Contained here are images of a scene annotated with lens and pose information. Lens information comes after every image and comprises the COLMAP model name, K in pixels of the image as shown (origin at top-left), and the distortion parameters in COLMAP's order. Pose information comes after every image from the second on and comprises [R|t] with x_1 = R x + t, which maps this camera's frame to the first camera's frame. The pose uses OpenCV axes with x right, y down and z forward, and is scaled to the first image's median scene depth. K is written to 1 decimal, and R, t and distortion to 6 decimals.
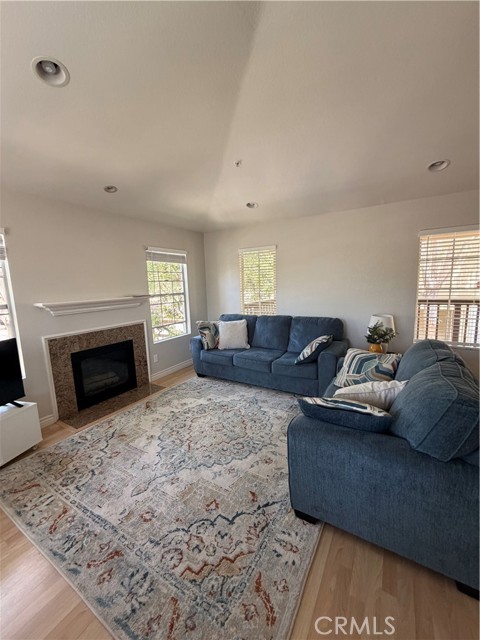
lens RADIAL K [[255.9, 0, 239.6], [0, 255.9, 319.3], [0, 0, 1]] dist [-0.000047, -0.000278]
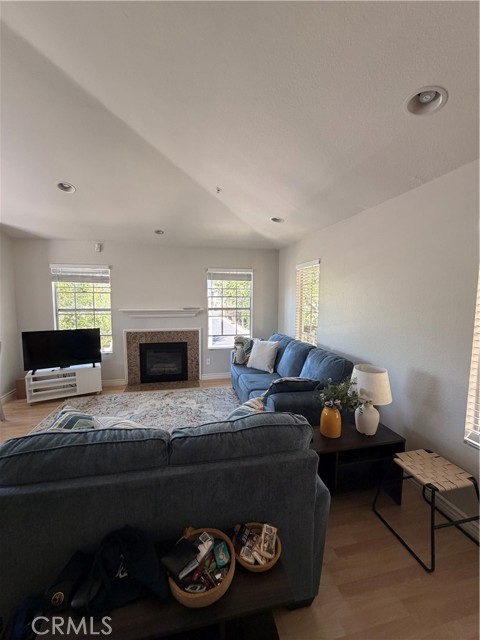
lens RADIAL K [[255.9, 0, 240.4], [0, 255.9, 320.5], [0, 0, 1]] dist [-0.000047, -0.000278]
pose [[0.690376, 0.103736, -0.715975, 0.683408], [-0.127349, 0.991638, 0.020880, -0.090374], [0.712154, 0.076764, 0.697814, 0.301550]]
